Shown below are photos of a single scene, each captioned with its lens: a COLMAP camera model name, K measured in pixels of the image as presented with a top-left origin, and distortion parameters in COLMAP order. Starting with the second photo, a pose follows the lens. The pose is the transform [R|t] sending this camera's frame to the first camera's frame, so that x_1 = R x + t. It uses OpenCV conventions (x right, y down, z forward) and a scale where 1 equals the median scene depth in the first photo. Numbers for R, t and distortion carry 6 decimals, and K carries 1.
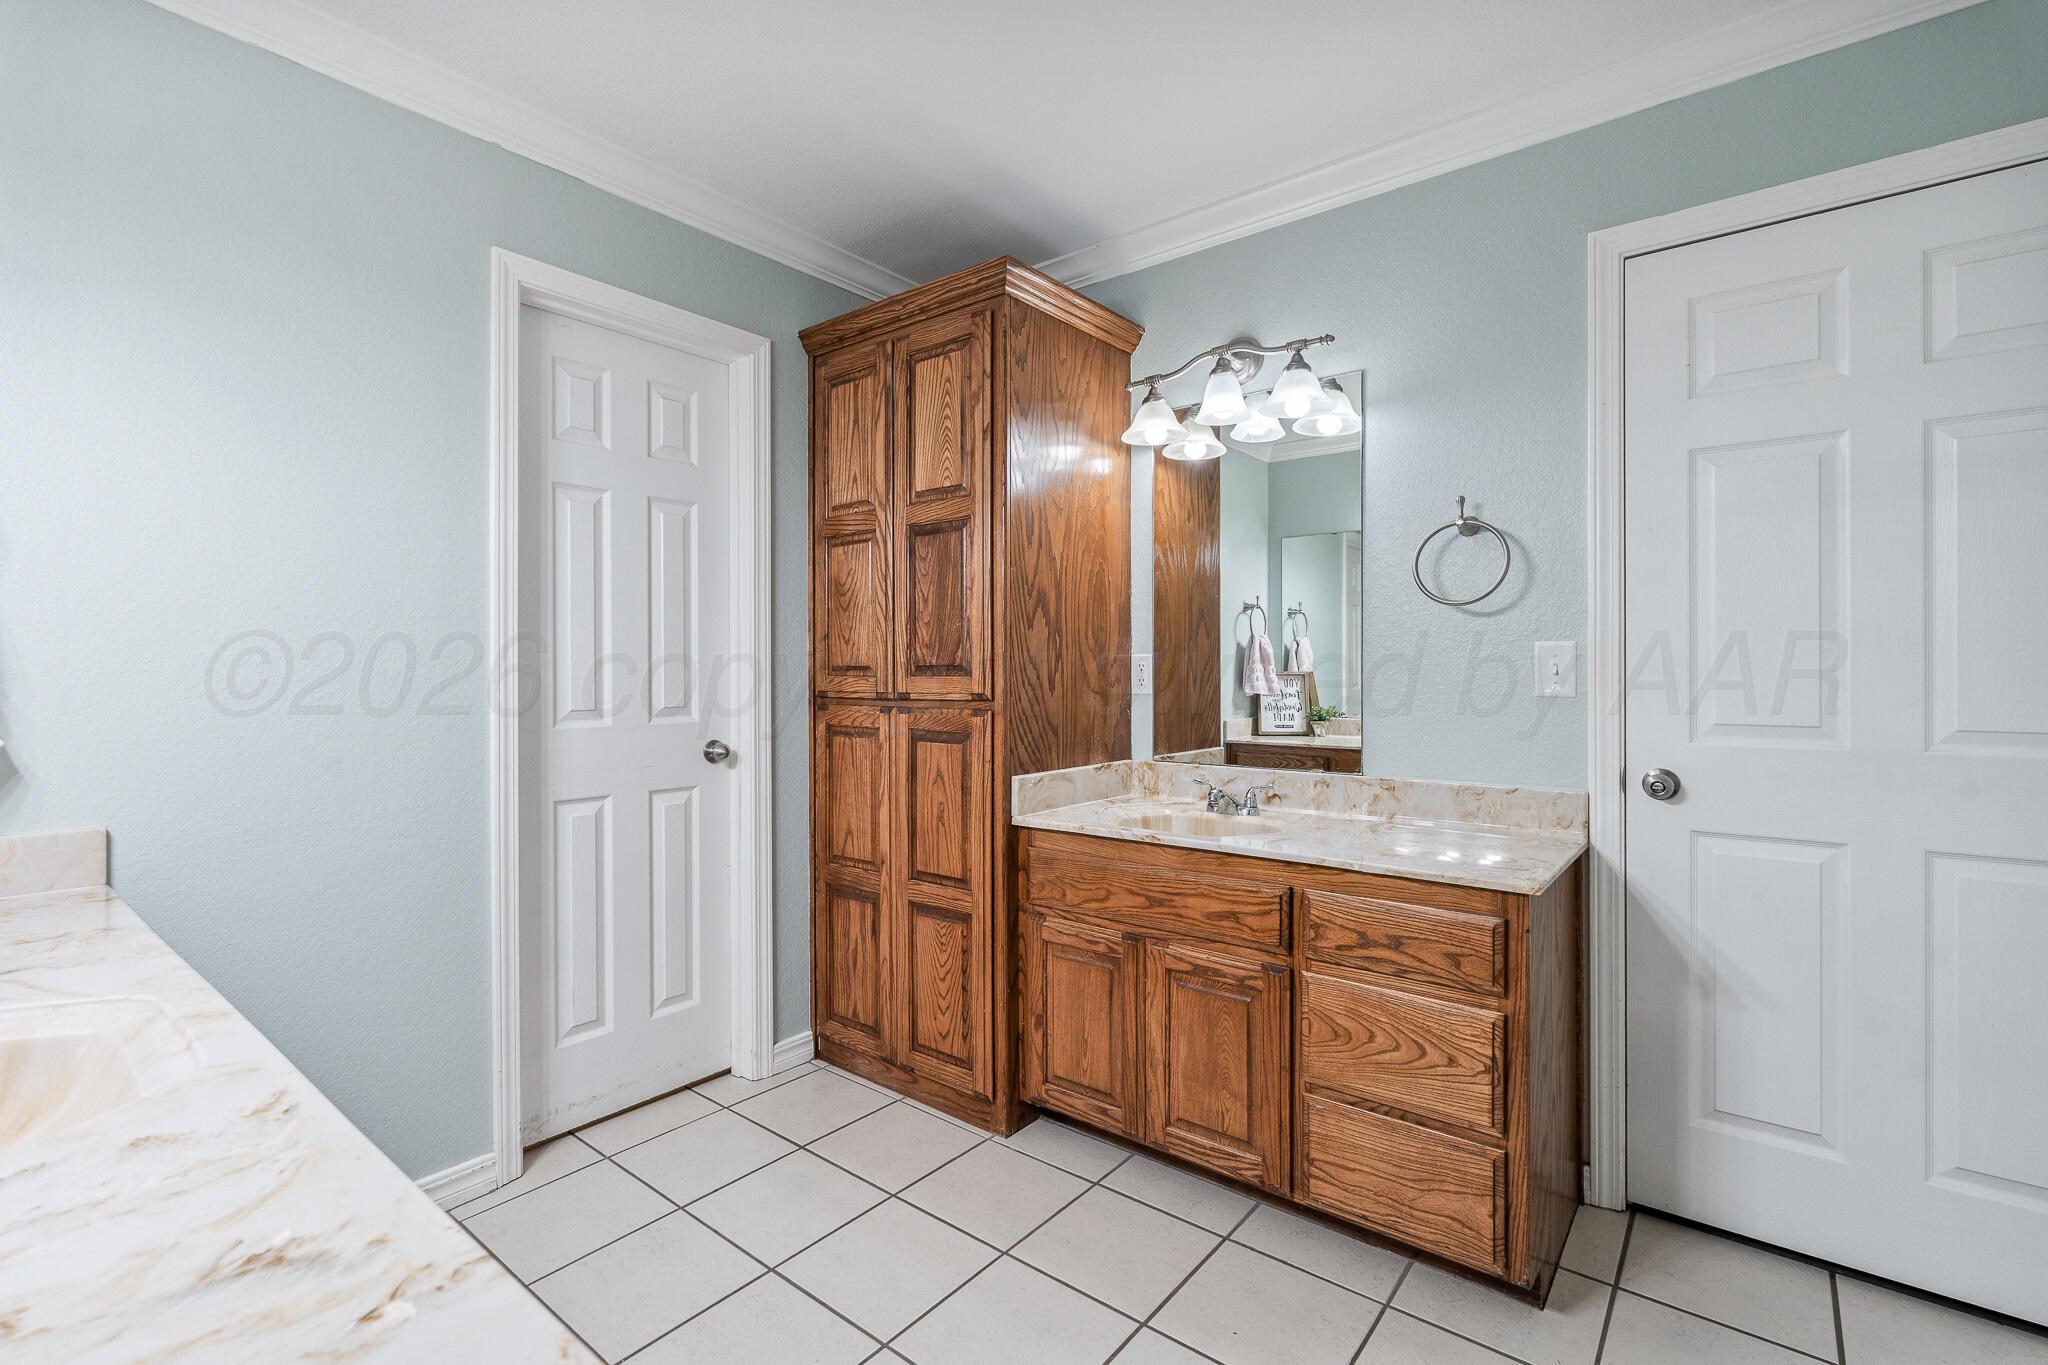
lens RADIAL K [[902.9, 0, 1005.0], [0, 902.9, 679.8], [0, 0, 1]] dist [-0.006860, 0.001853]
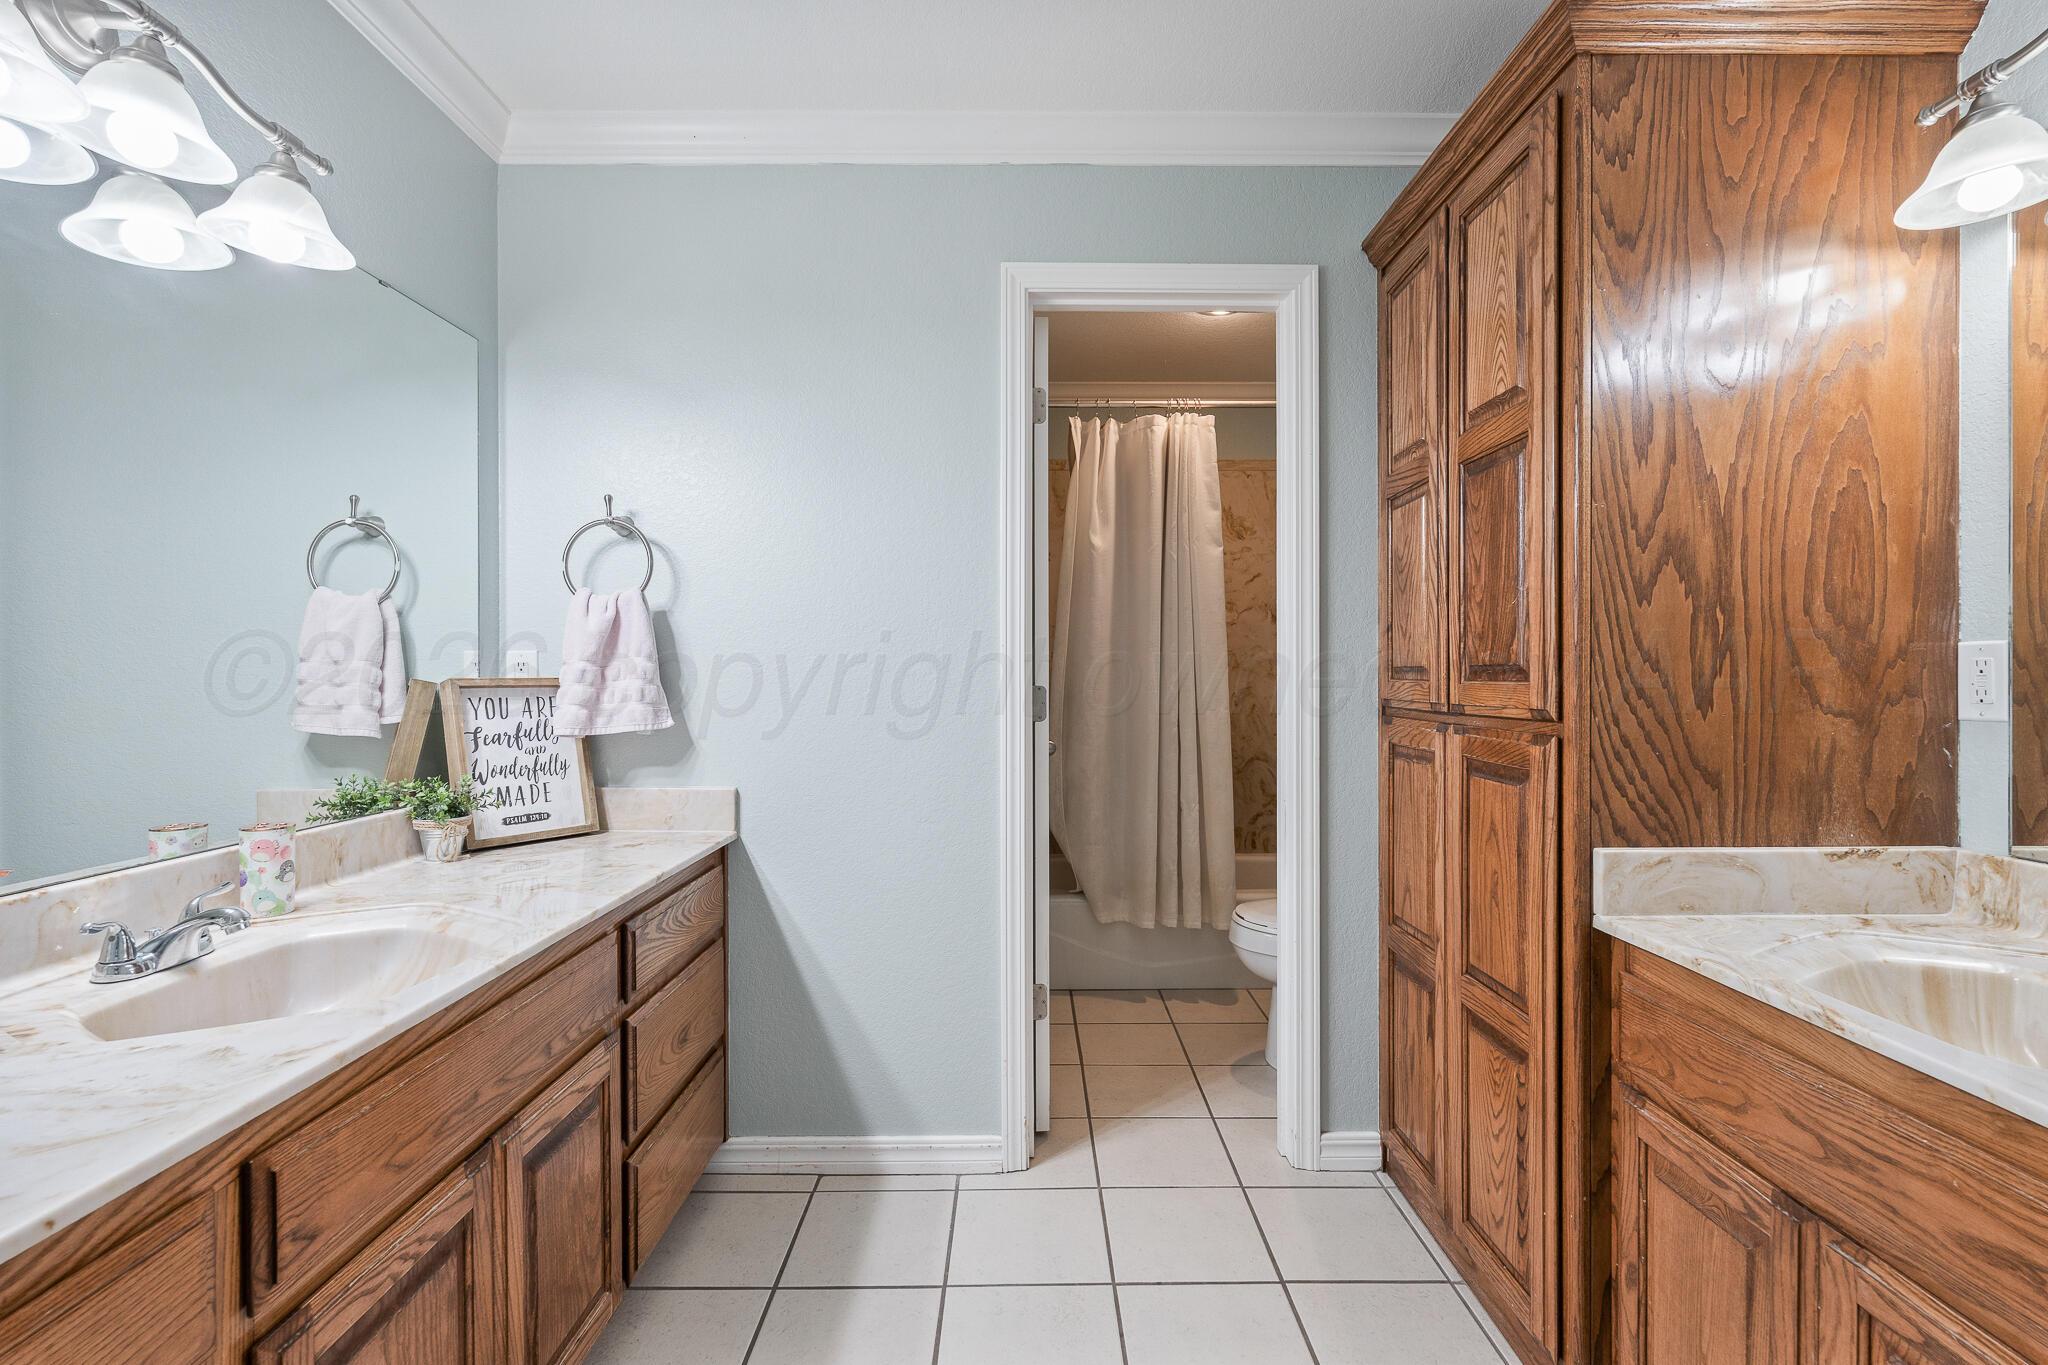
lens RADIAL K [[902.9, 0, 1026.8], [0, 902.9, 679.8], [0, 0, 1]] dist [-0.006860, 0.001853]
pose [[0.647572, 0.006837, -0.761973, 0.211150], [-0.007175, 0.999970, 0.002875, -0.004562], [0.761970, 0.003606, 0.647602, 0.305435]]
